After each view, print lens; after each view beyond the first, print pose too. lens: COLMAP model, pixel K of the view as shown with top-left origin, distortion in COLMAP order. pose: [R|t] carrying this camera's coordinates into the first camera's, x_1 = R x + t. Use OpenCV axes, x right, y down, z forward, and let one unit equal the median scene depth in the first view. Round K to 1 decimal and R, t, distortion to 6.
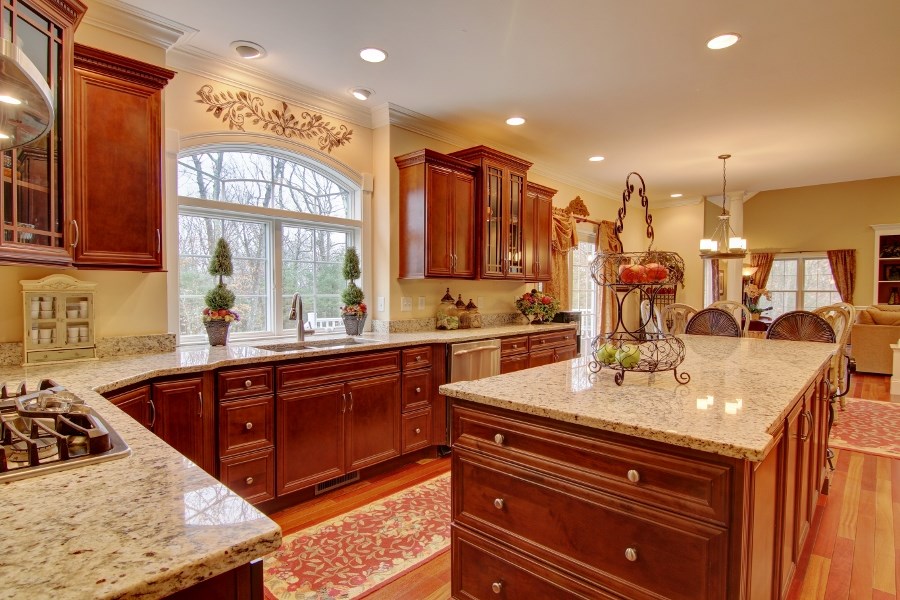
lens RADIAL K [[462.2, 0, 450.7], [0, 462.2, 301.3], [0, 0, 1]] dist [-0.001818, -0.000231]
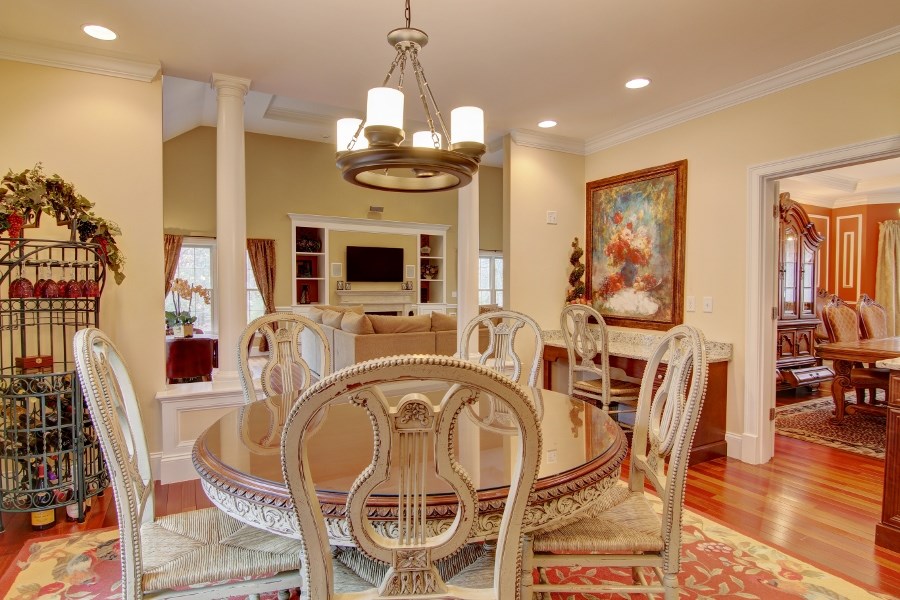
lens RADIAL K [[488.2, 0, 450.7], [0, 488.2, 301.4], [0, 0, 1]] dist [0.000326, -0.000021]
pose [[0.324206, -0.024504, 0.945669, 0.204014], [0.023172, 0.999570, 0.017957, -0.013323], [-0.945703, 0.016091, 0.324635, 0.603557]]
